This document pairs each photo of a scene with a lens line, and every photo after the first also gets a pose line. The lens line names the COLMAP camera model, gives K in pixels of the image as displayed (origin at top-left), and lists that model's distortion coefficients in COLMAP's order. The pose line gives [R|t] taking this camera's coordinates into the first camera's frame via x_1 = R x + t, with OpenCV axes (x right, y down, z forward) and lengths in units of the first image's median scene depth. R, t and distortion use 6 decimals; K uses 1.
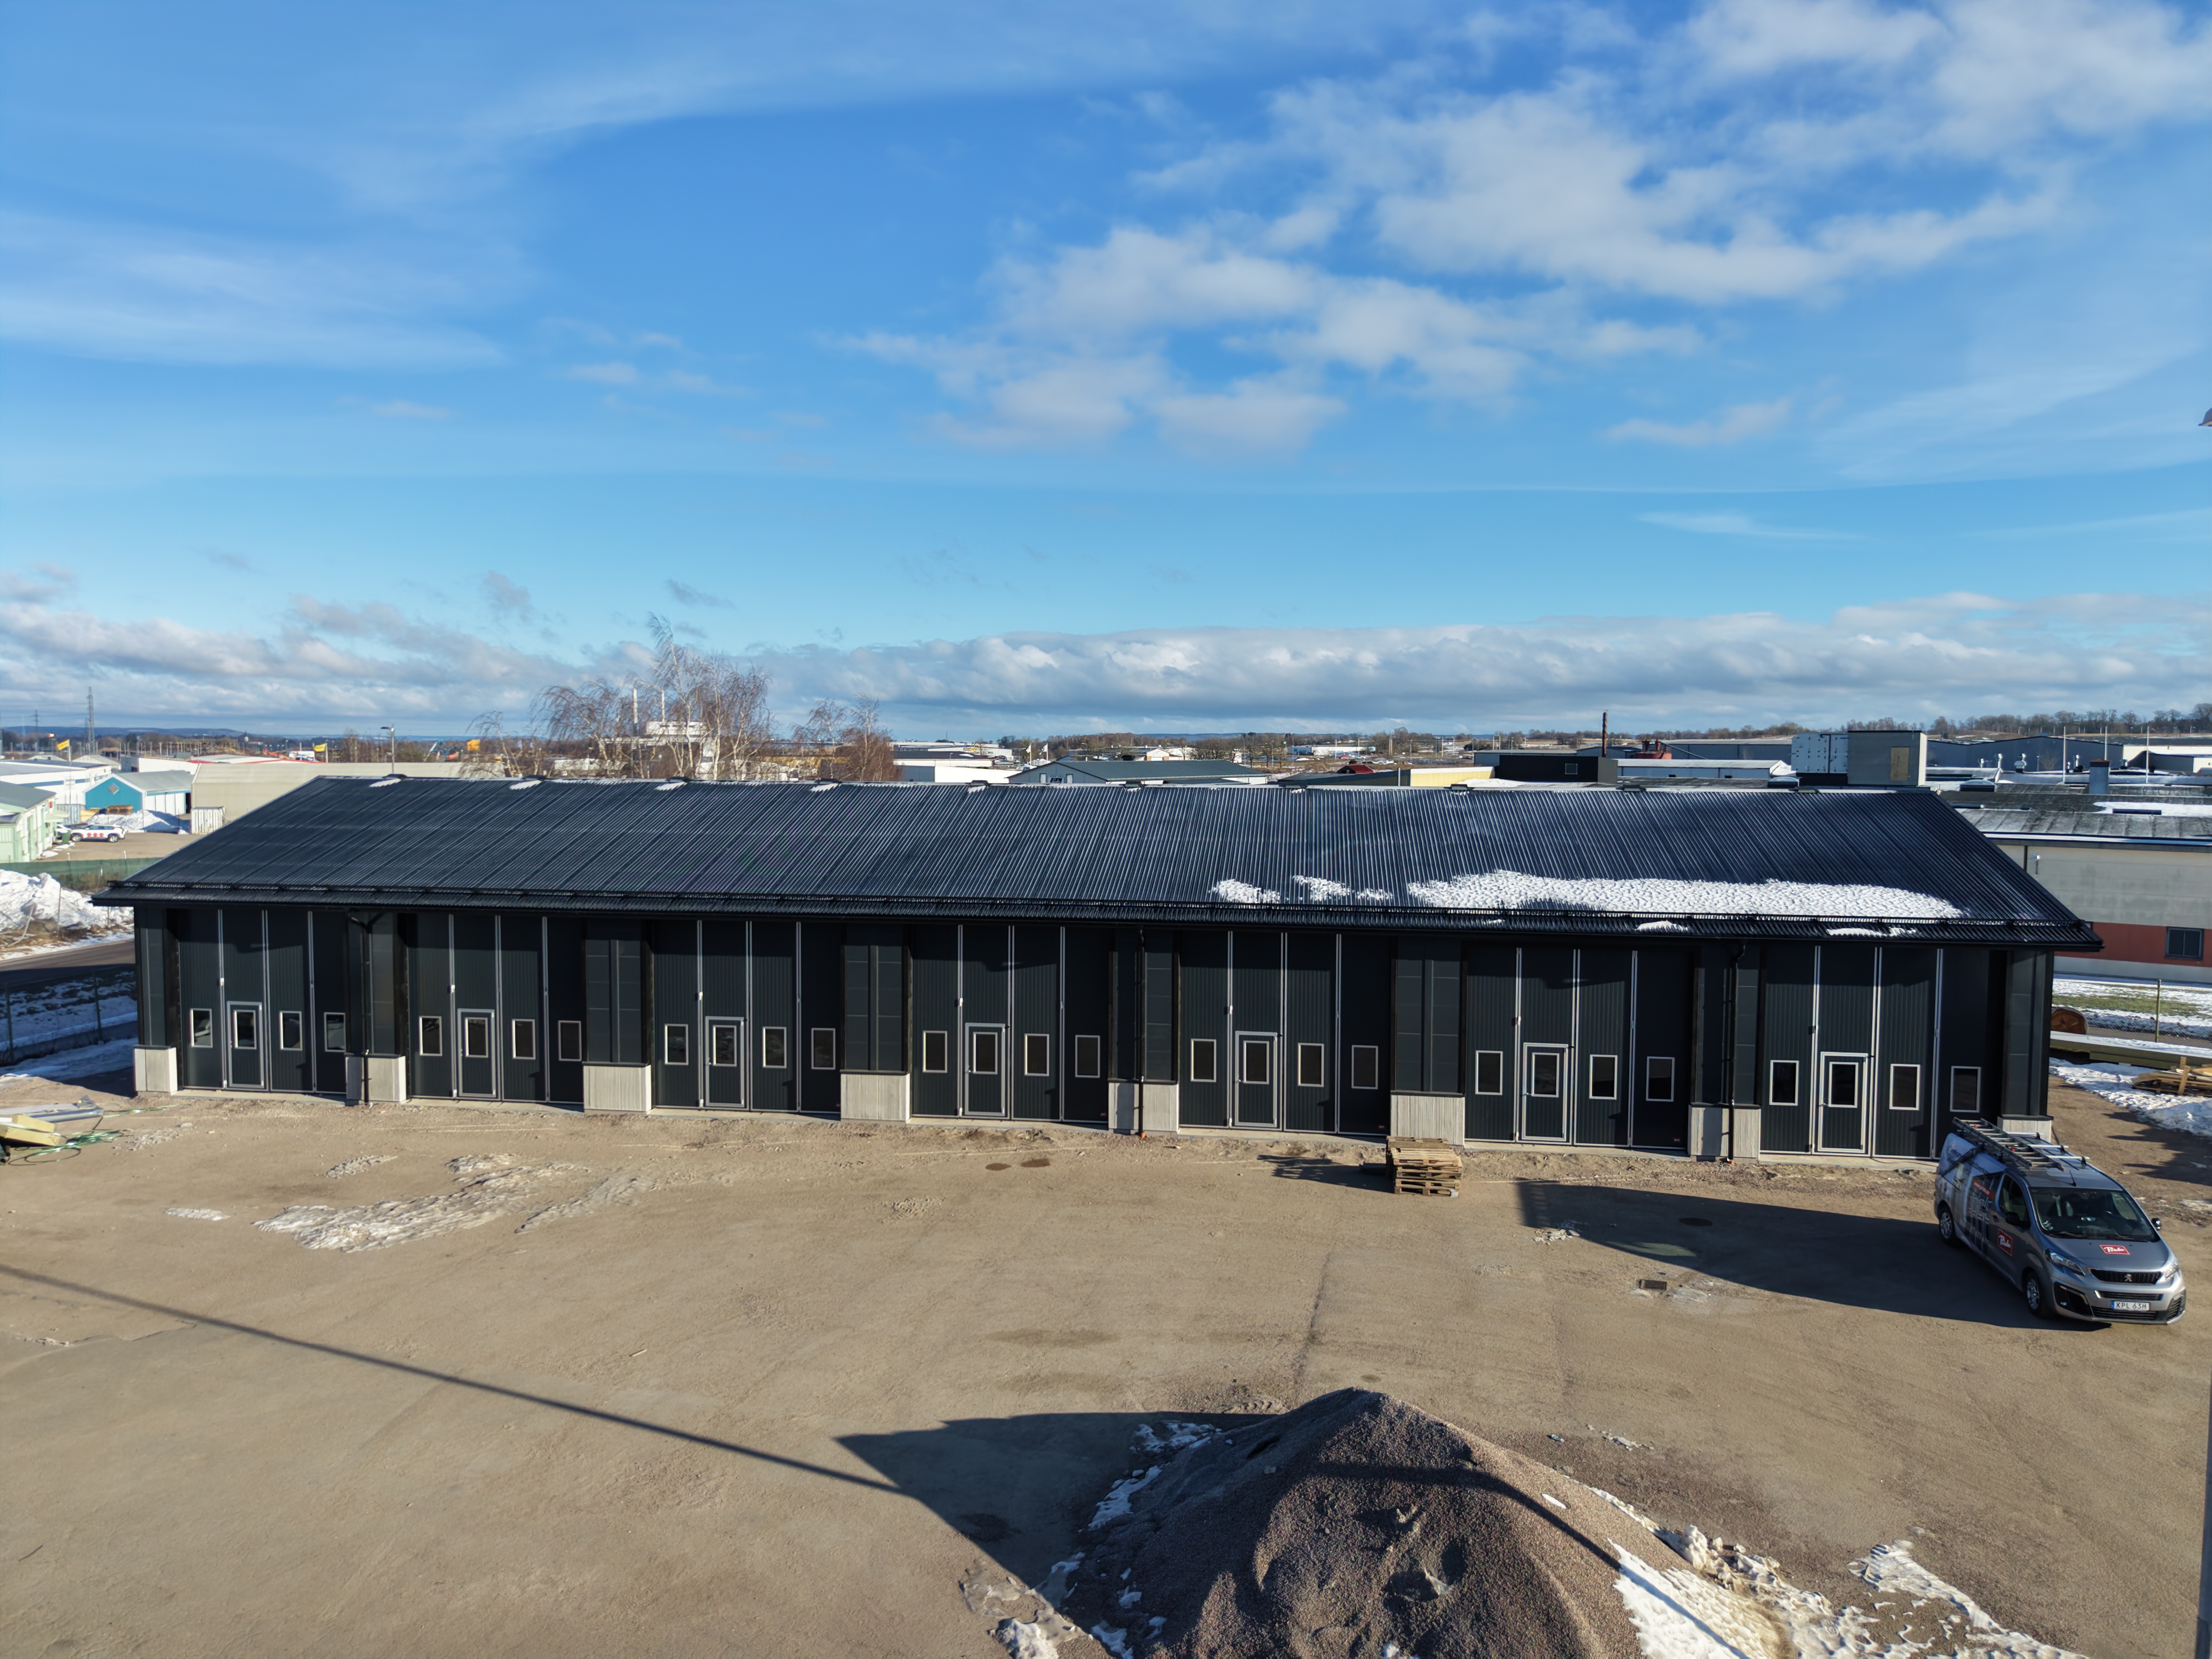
lens RADIAL K [[1473.8, 0, 1106.0], [0, 1473.8, 829.5], [0, 0, 1]] dist [0.023026, -0.026231]
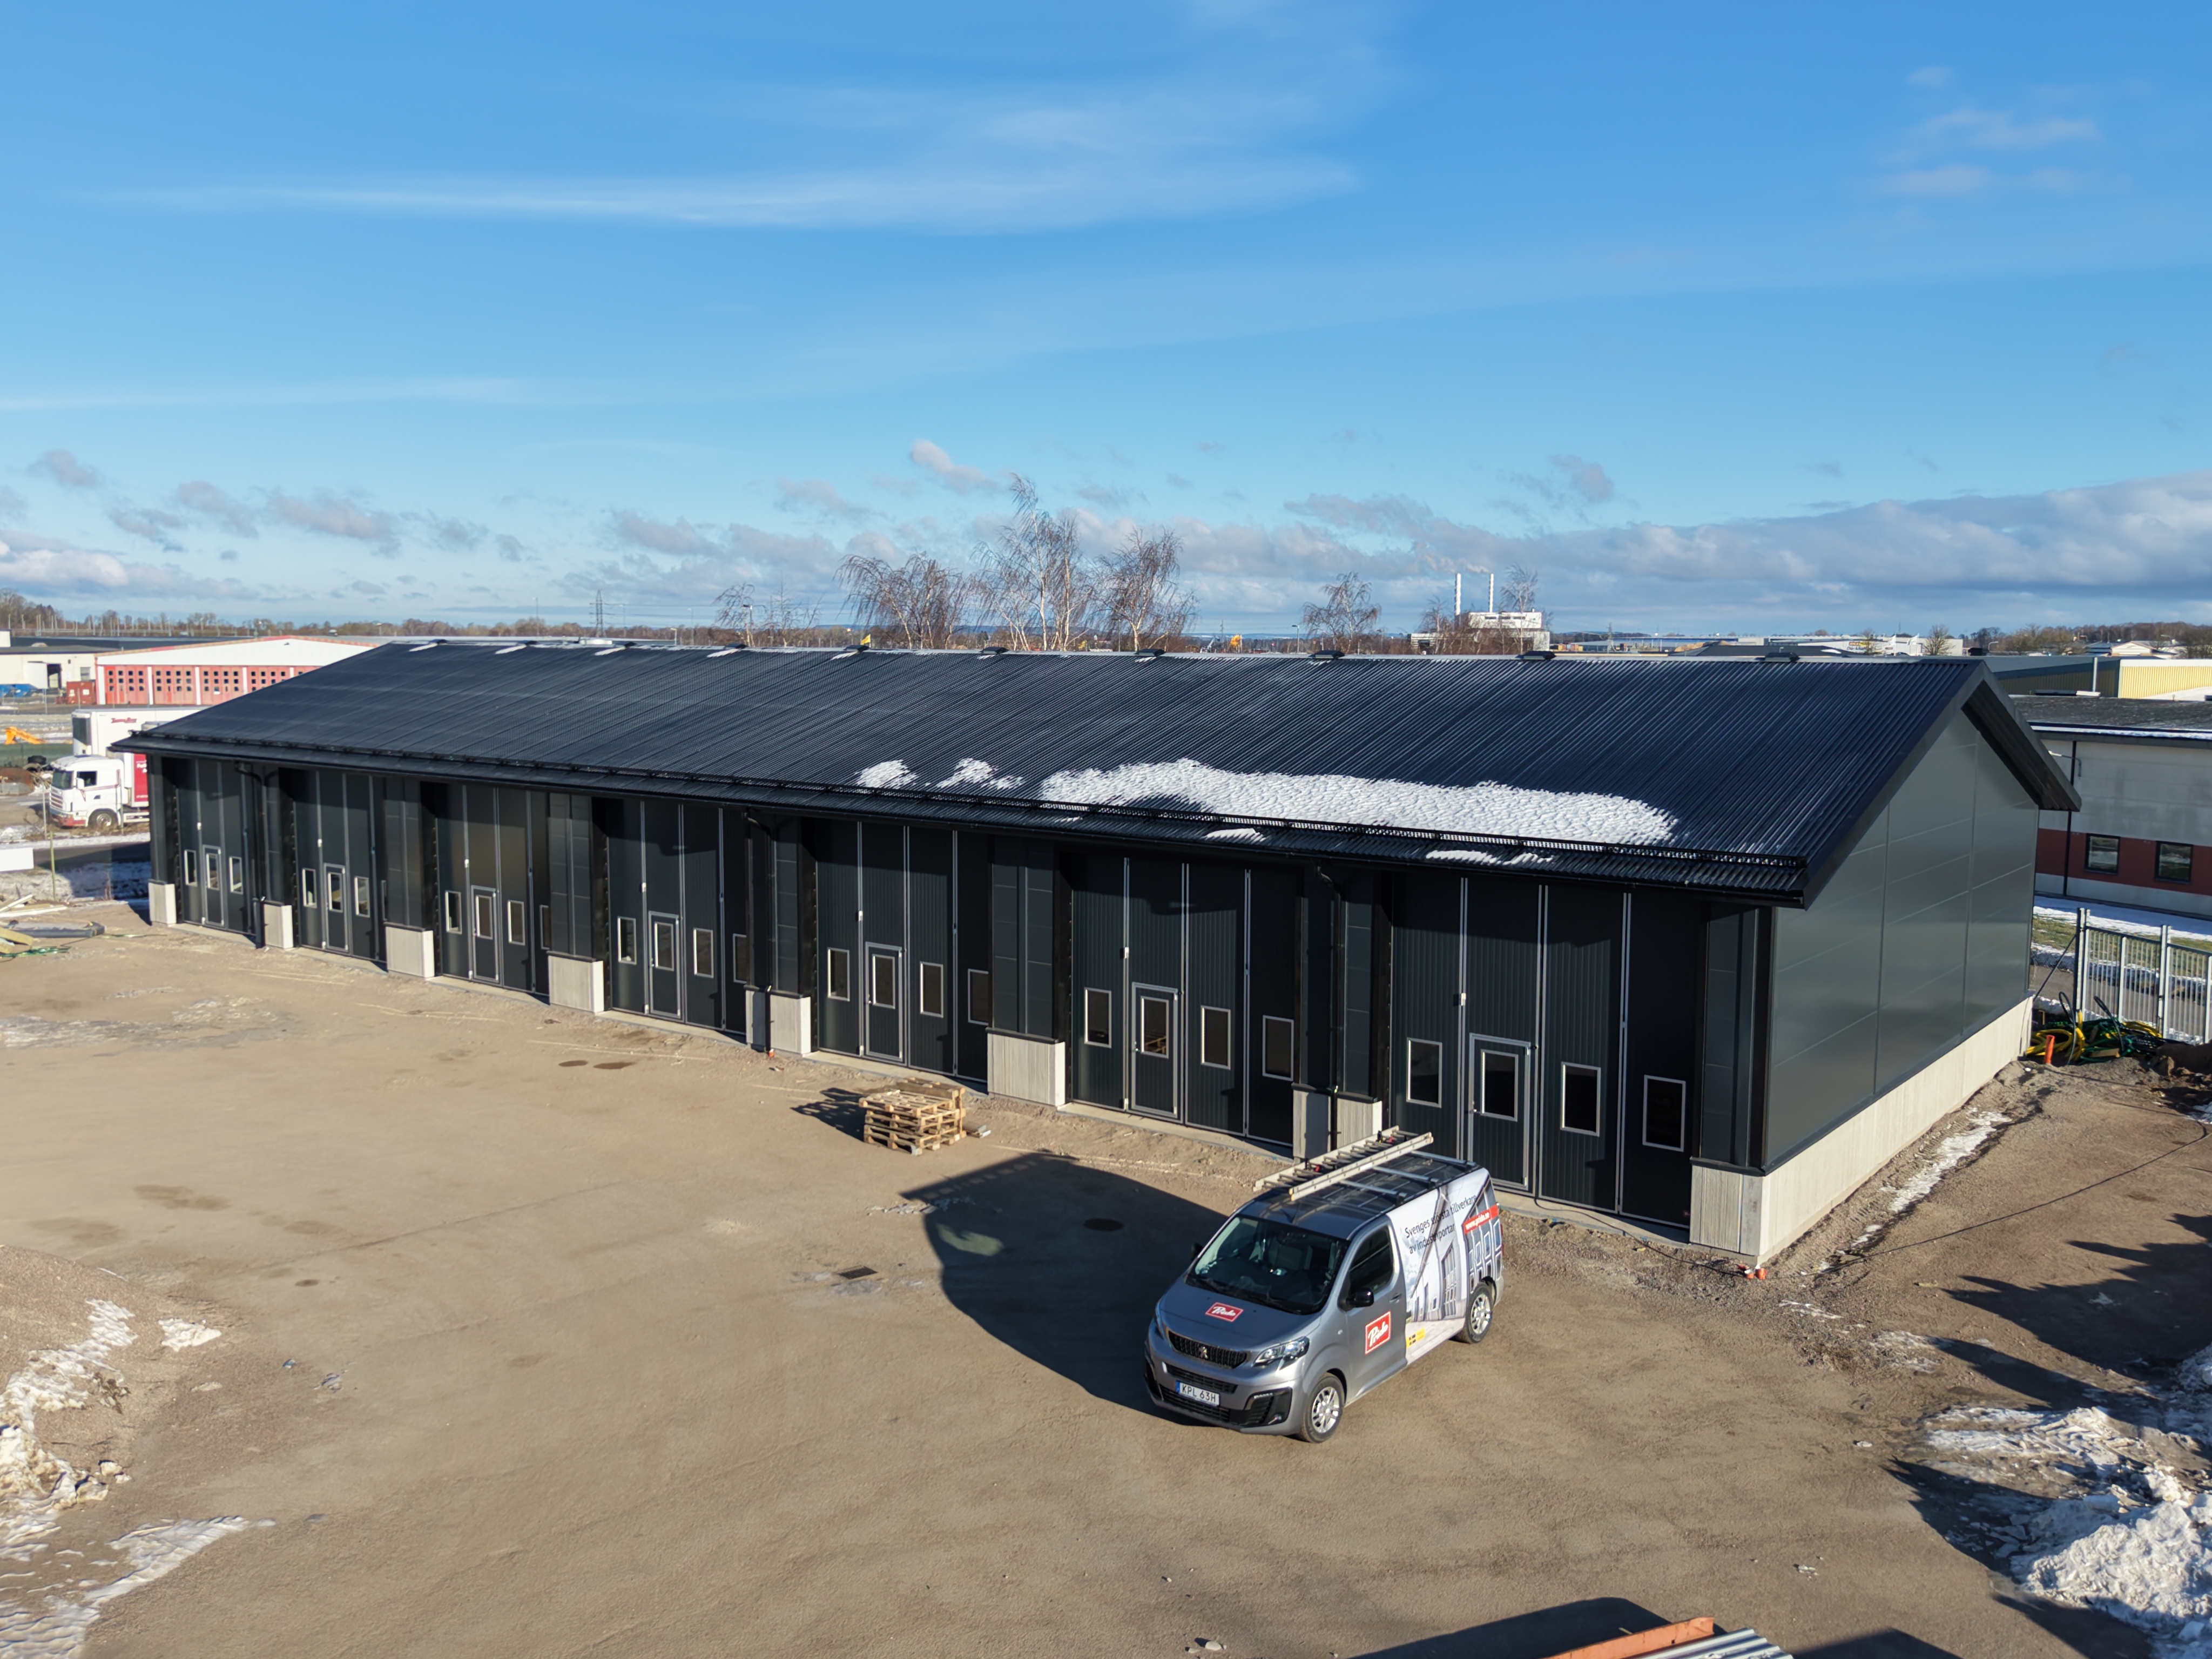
lens RADIAL K [[1822.9, 0, 1106.0], [0, 1822.9, 829.5], [0, 0, 1]] dist [0.039853, -0.053031]
pose [[0.867488, 0.051218, -0.494814, 0.715410], [-0.029715, 0.998245, 0.051233, 0.017882], [0.496569, -0.029741, 0.867487, 0.183748]]
